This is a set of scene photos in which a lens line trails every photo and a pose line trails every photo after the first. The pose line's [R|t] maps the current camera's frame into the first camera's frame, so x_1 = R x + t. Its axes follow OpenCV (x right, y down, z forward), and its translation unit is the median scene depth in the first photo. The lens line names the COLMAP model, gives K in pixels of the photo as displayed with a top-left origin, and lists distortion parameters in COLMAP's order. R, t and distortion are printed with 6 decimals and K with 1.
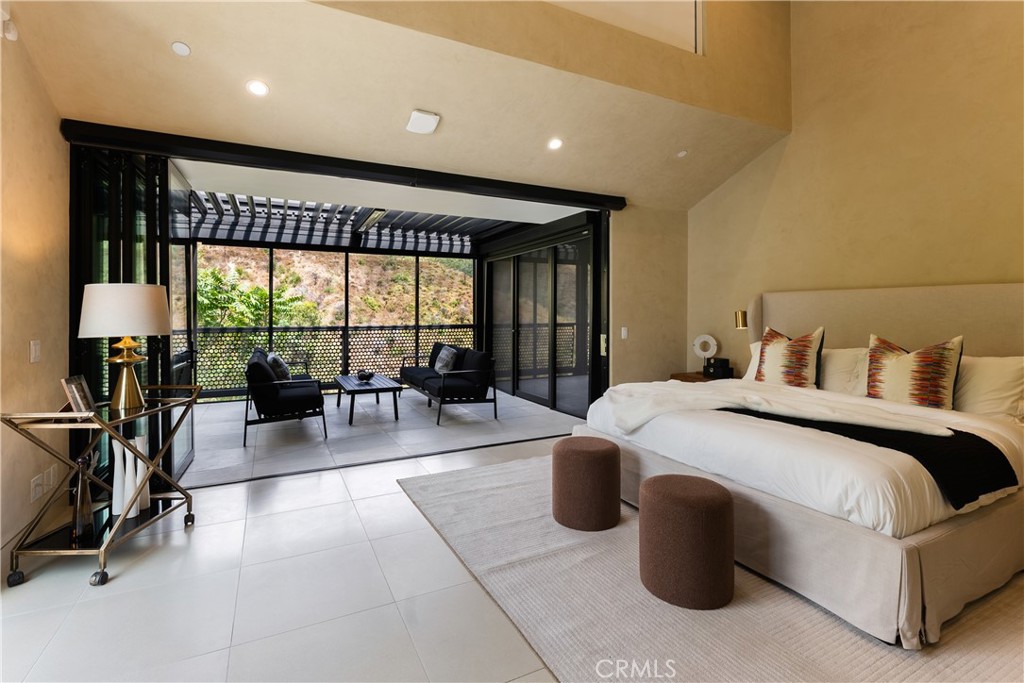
lens RADIAL K [[473.3, 0, 512.3], [0, 473.3, 306.9], [0, 0, 1]] dist [-0.001354, -0.000204]
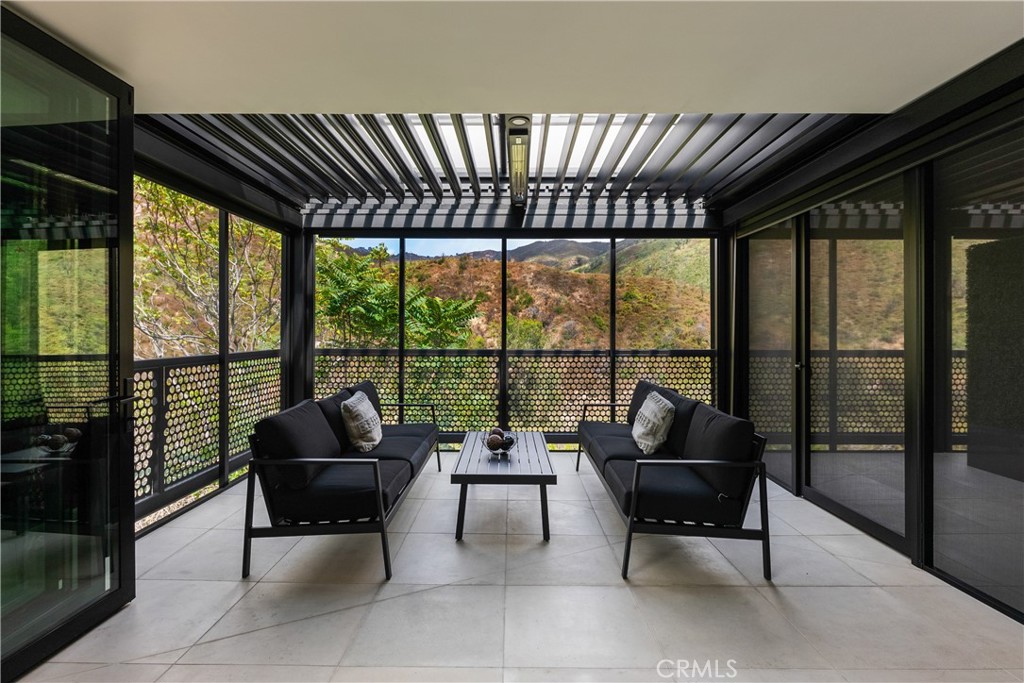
lens RADIAL K [[489.8, 0, 509.9], [0, 489.8, 329.5], [0, 0, 1]] dist [0.001759, 0.000604]
pose [[0.889665, 0.000006, -0.456613, -0.028526], [0.002838, 0.999981, 0.005544, 0.008125], [0.456604, -0.006228, 0.889648, 0.368334]]
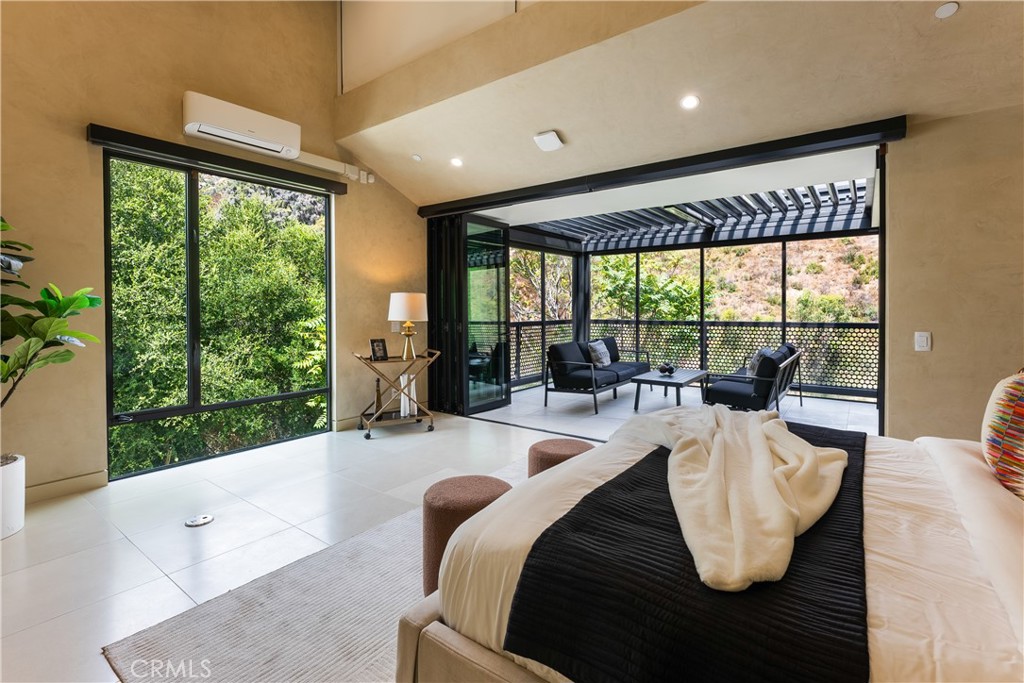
lens RADIAL K [[473.1, 0, 512.5], [0, 473.1, 314.0], [0, 0, 1]] dist [0.000816, 0.000085]
pose [[0.443408, 0.010120, -0.896263, 0.348881], [0.013548, 0.999746, 0.017991, 0.001957], [0.896217, -0.020120, 0.443159, 0.178530]]
